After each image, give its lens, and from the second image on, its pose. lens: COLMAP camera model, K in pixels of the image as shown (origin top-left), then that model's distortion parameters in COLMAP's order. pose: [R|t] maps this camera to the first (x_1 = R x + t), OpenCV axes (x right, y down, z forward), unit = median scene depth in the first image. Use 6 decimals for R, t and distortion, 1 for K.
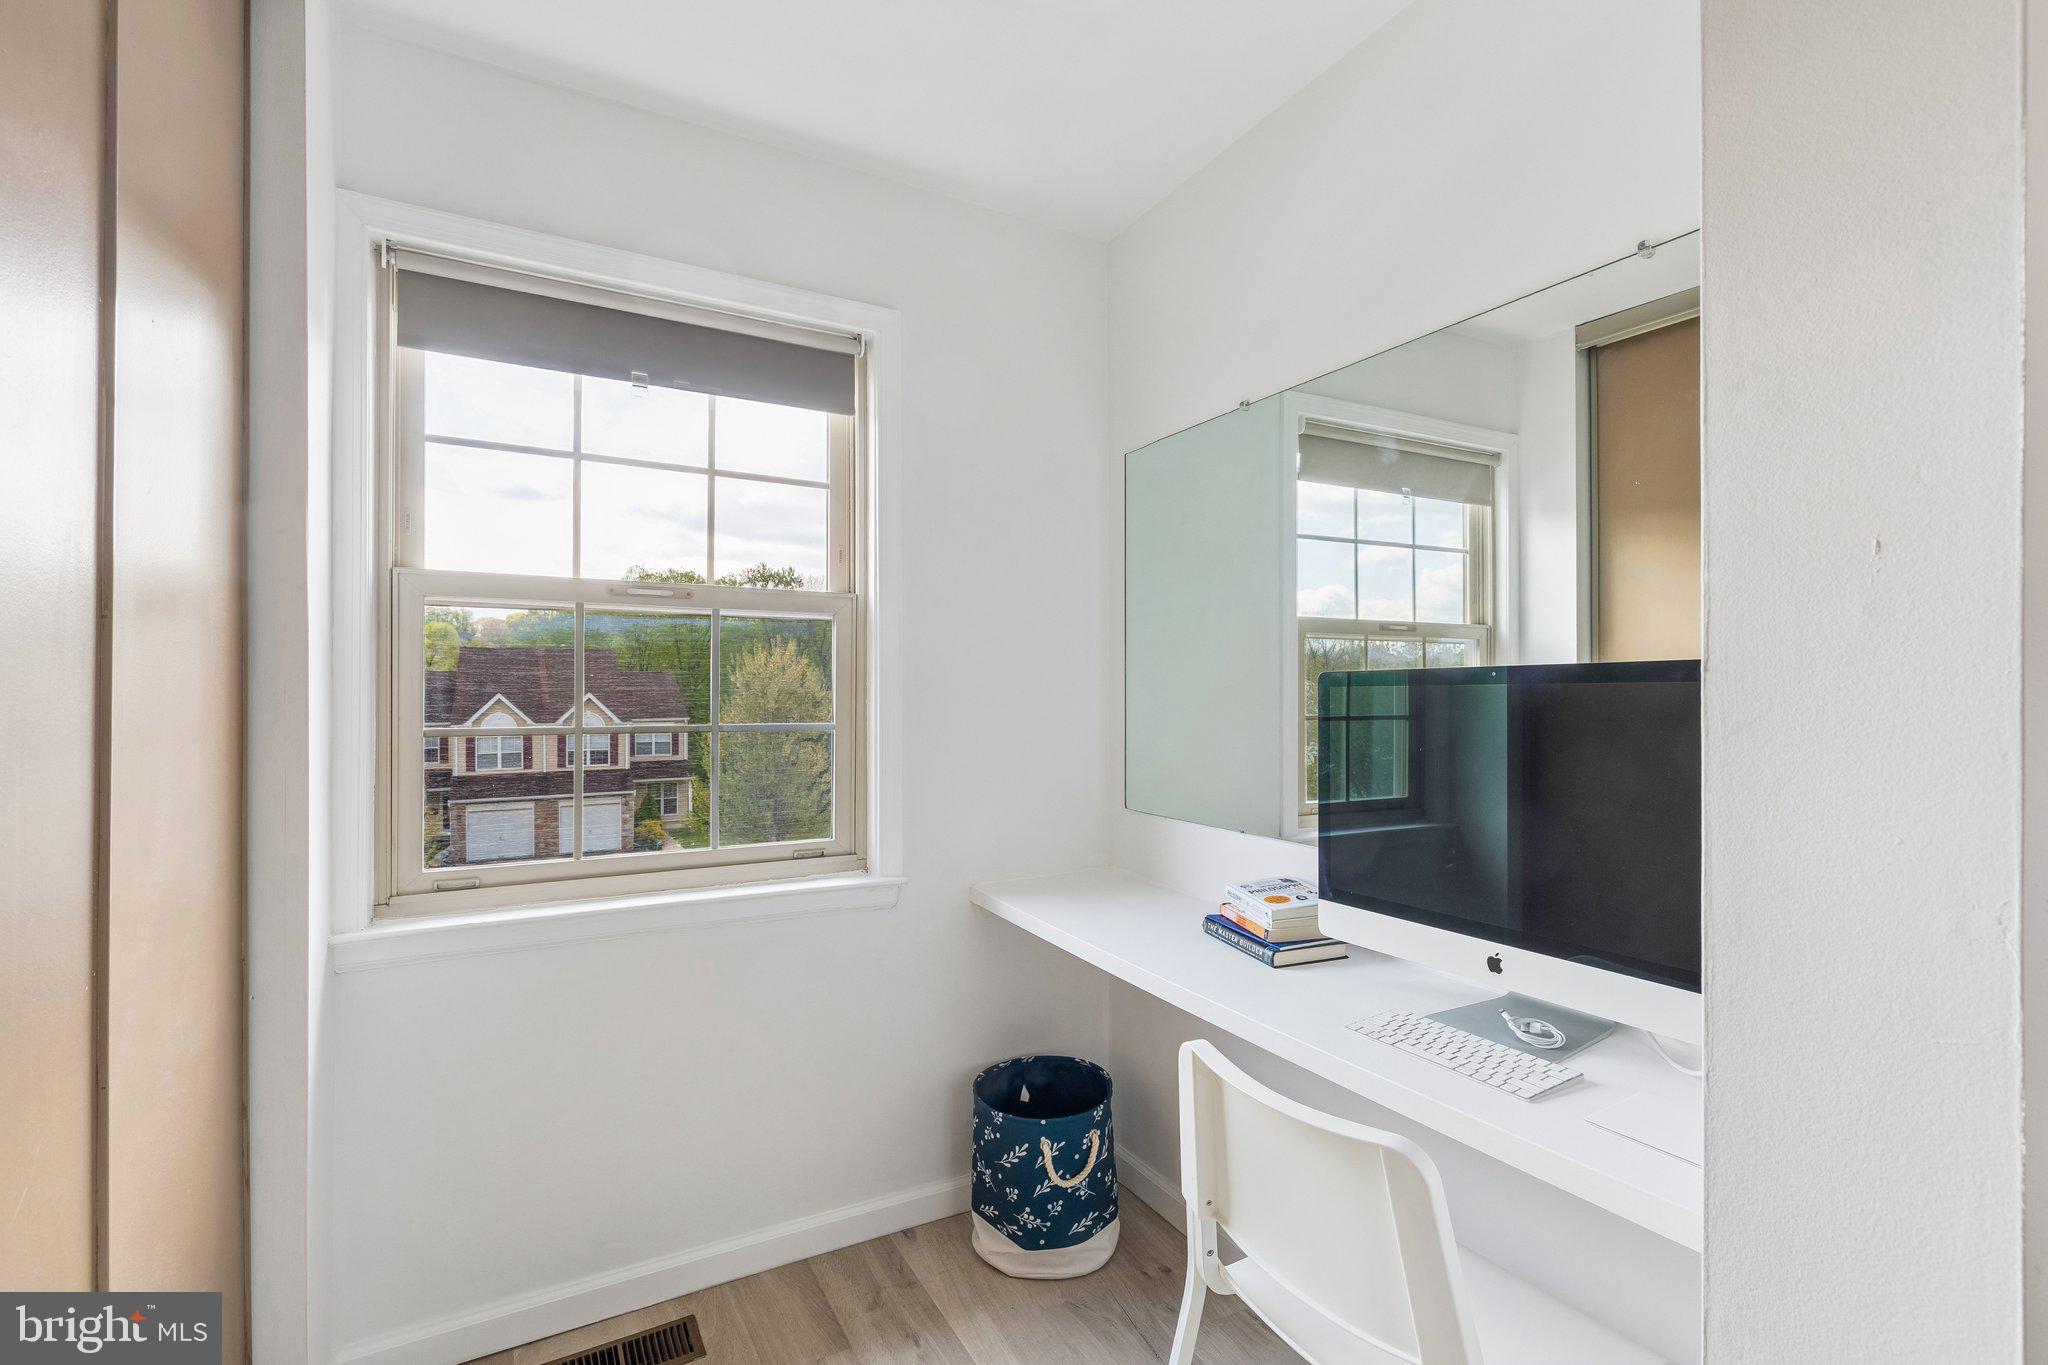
lens RADIAL K [[934.9, 0, 1019.0], [0, 934.9, 687.8], [0, 0, 1]] dist [0.014509, -0.003696]
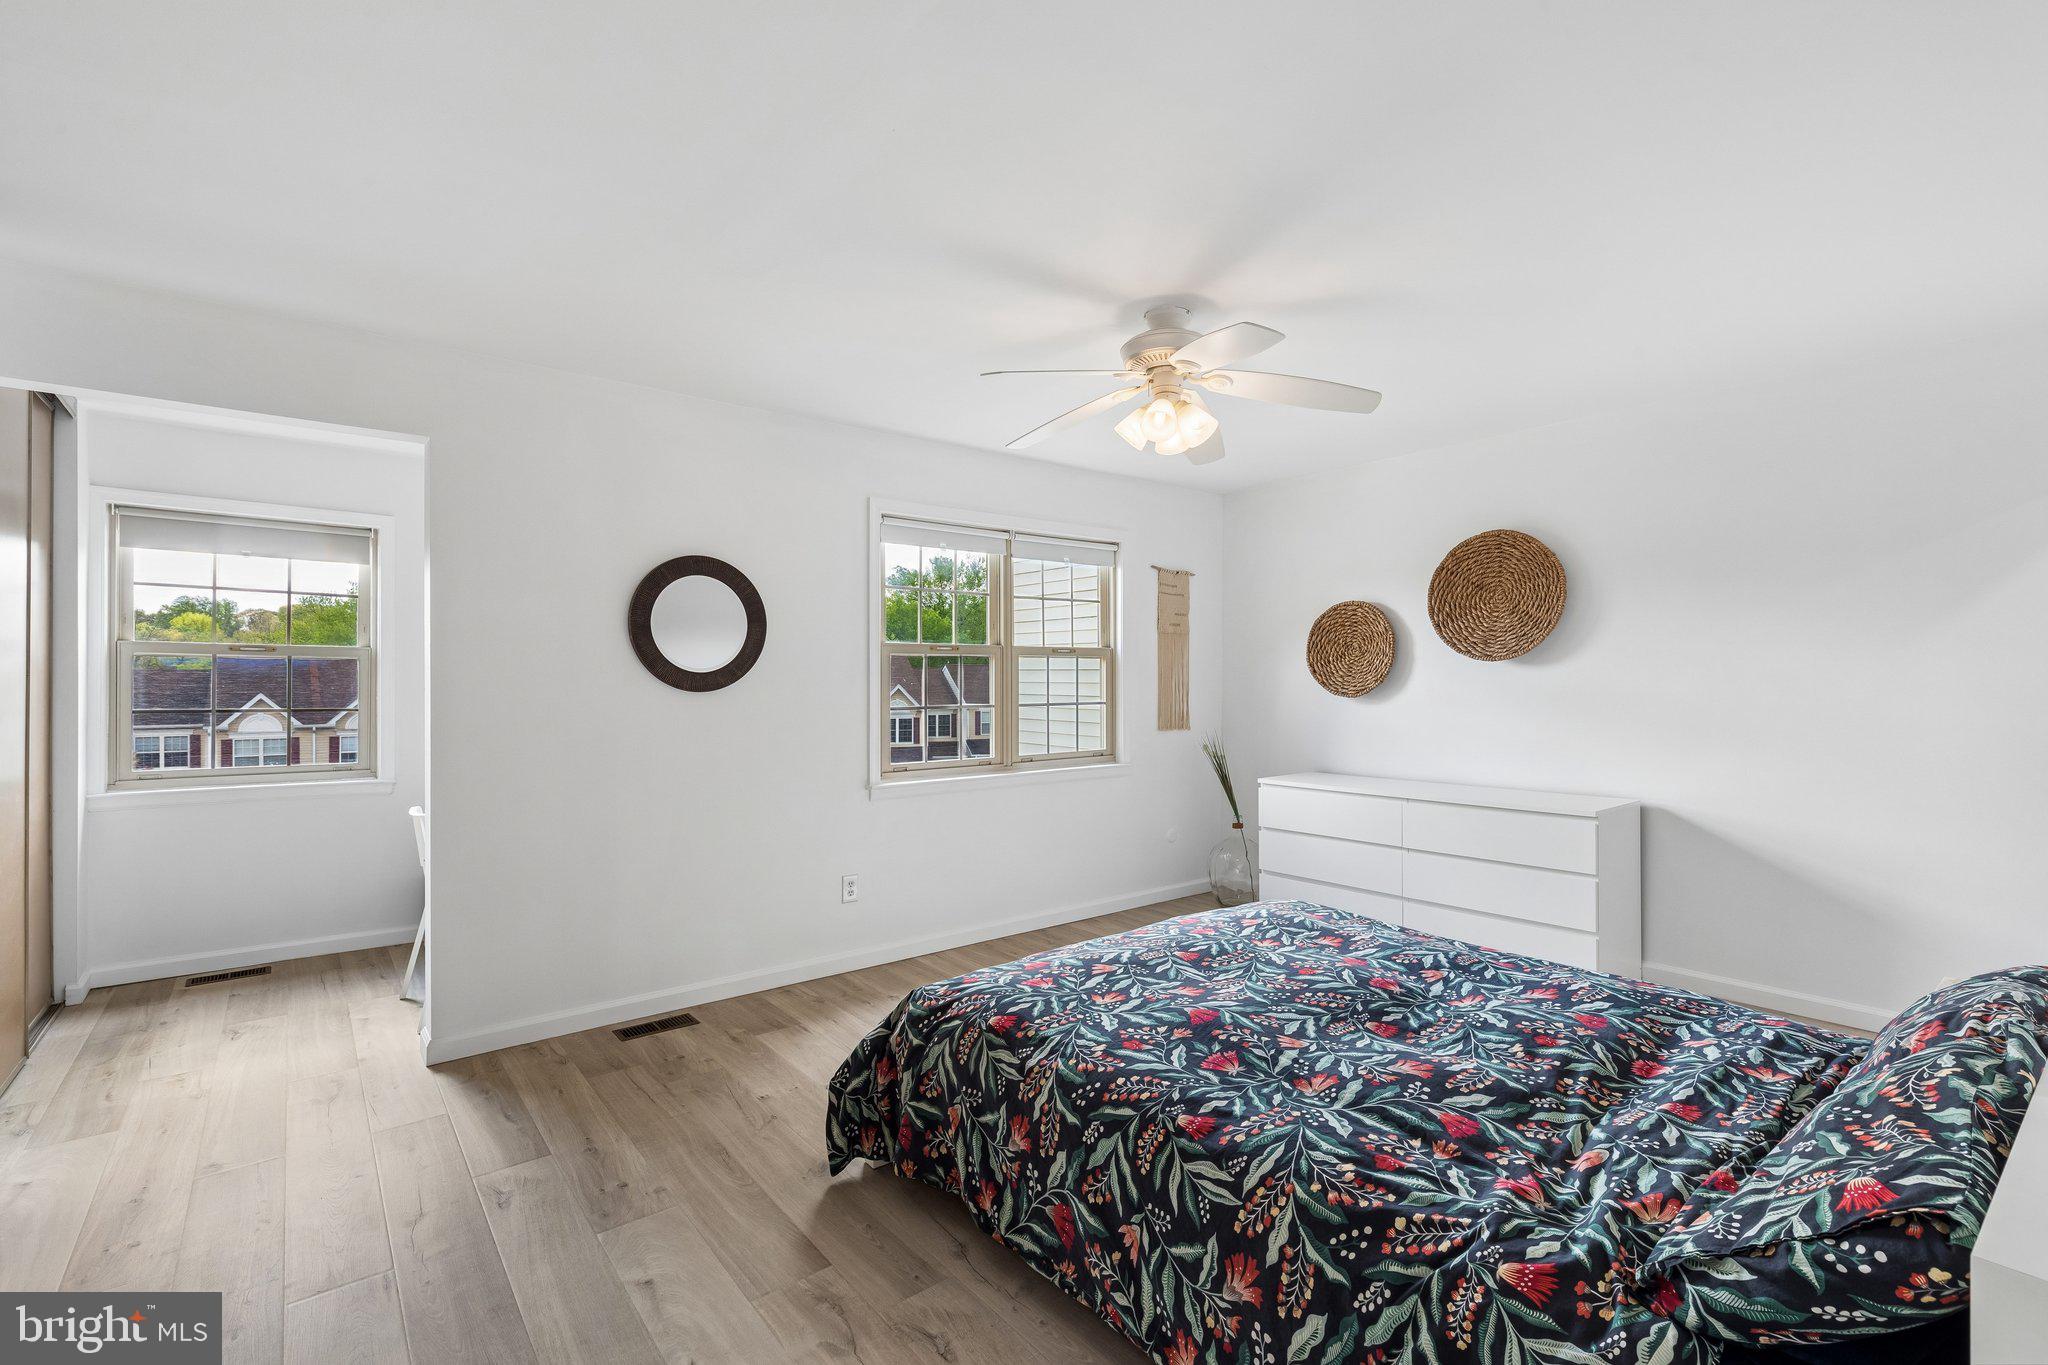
lens RADIAL K [[934.9, 0, 1030.1], [0, 934.9, 684.0], [0, 0, 1]] dist [0.014509, -0.003696]
pose [[0.985178, -0.000364, 0.171535, 1.175054], [0.000888, 0.999995, -0.002975, -0.011246], [-0.171533, 0.003083, 0.985174, -1.712890]]
